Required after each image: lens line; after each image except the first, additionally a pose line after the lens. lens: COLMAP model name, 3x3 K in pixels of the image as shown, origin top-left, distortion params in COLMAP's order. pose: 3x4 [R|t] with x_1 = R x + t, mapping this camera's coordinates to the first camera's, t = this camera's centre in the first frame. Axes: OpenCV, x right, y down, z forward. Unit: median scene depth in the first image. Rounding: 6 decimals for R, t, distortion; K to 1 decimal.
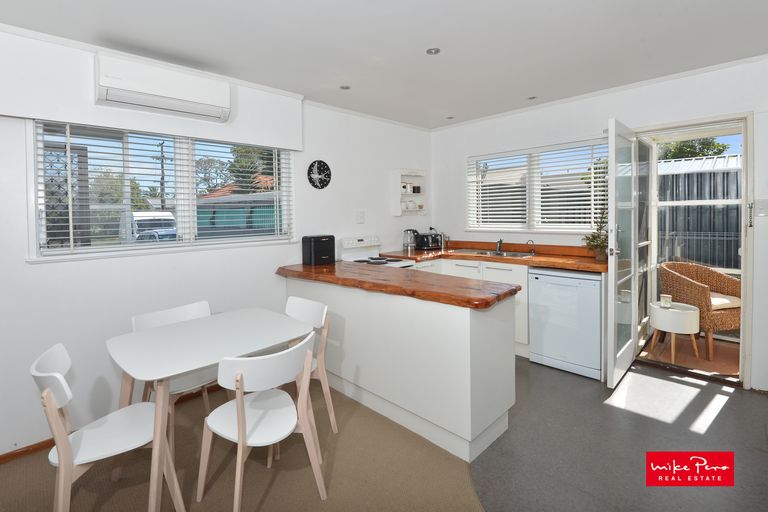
lens RADIAL K [[366.8, 0, 387.8], [0, 366.8, 222.5], [0, 0, 1]] dist [-0.003552, -0.000562]
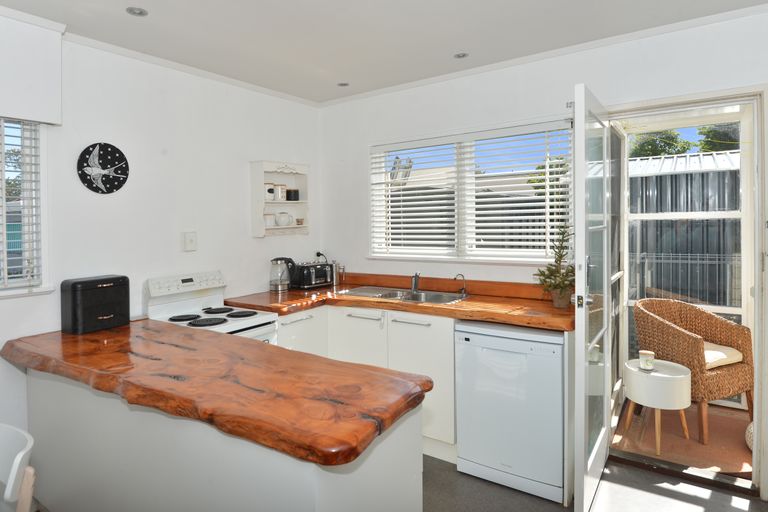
lens RADIAL K [[459.0, 0, 381.0], [0, 459.0, 240.3], [0, 0, 1]] dist [-0.005392, -0.001519]
pose [[0.984320, -0.010535, 0.176077, 0.109402], [0.007828, 0.999840, 0.016065, -0.027415], [-0.176218, -0.014434, 0.984245, 0.225445]]
